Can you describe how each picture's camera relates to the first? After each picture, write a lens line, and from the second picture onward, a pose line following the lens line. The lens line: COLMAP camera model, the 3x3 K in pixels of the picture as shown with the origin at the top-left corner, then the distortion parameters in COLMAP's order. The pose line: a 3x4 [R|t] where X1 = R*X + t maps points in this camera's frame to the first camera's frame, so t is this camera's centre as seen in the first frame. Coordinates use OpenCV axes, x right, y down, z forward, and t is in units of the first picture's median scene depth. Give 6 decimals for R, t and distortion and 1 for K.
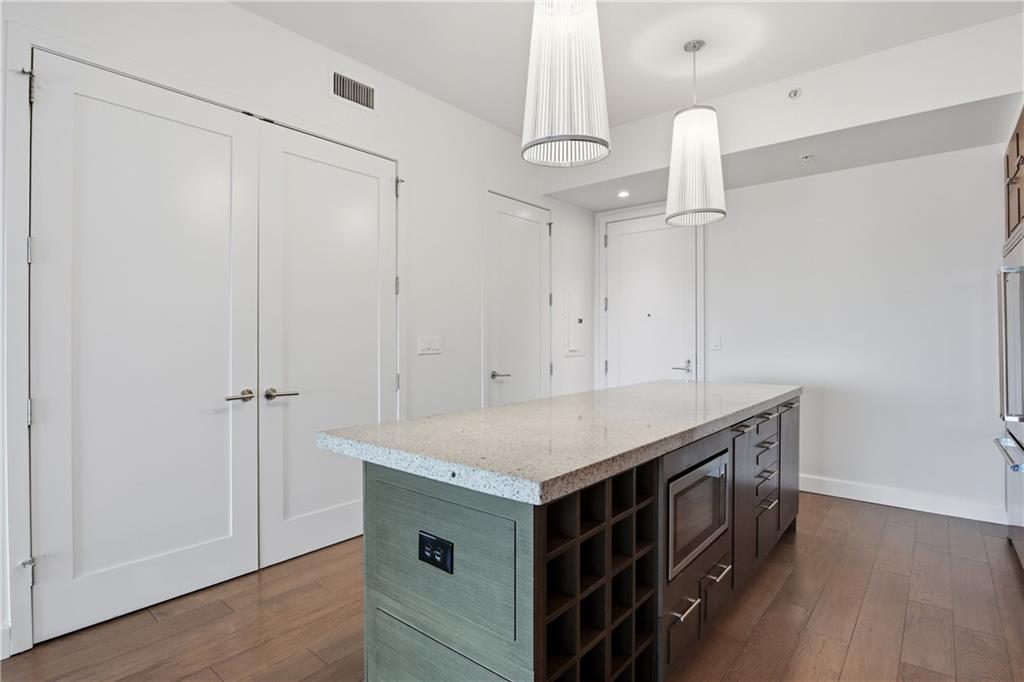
lens RADIAL K [[513.3, 0, 505.7], [0, 513.3, 346.0], [0, 0, 1]] dist [-0.020052, 0.000007]
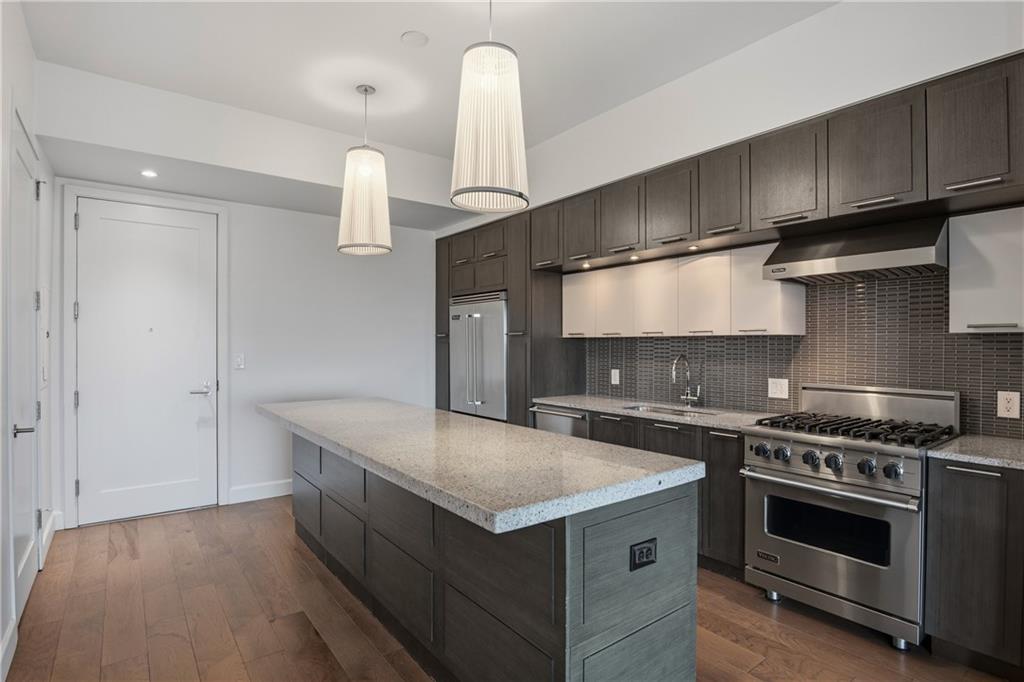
lens RADIAL K [[513.3, 0, 506.6], [0, 513.3, 340.6], [0, 0, 1]] dist [-0.020052, 0.000007]
pose [[0.223052, 0.000646, 0.974806, -0.881239], [0.013783, 0.999898, -0.003816, -0.067224], [-0.974709, 0.014287, 0.223020, 0.653702]]
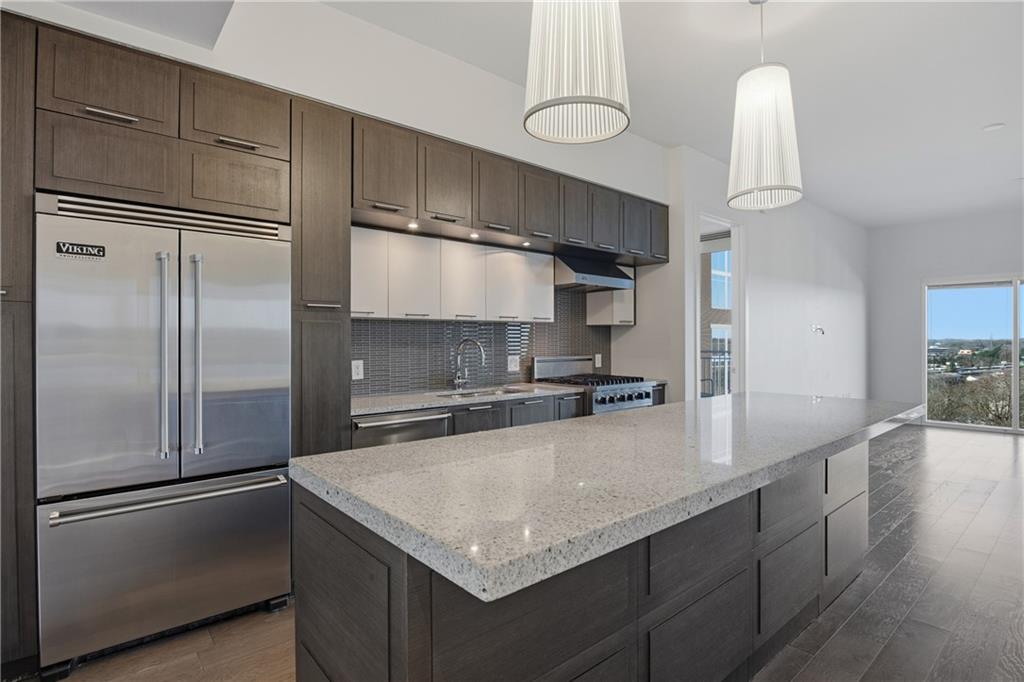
lens RADIAL K [[513.3, 0, 501.6], [0, 513.3, 336.8], [0, 0, 1]] dist [-0.020052, 0.000007]
pose [[-0.985582, 0.004292, 0.169143, 0.517268], [0.004667, 0.999987, 0.001820, -0.027632], [-0.169133, 0.002583, -0.985590, 2.198787]]
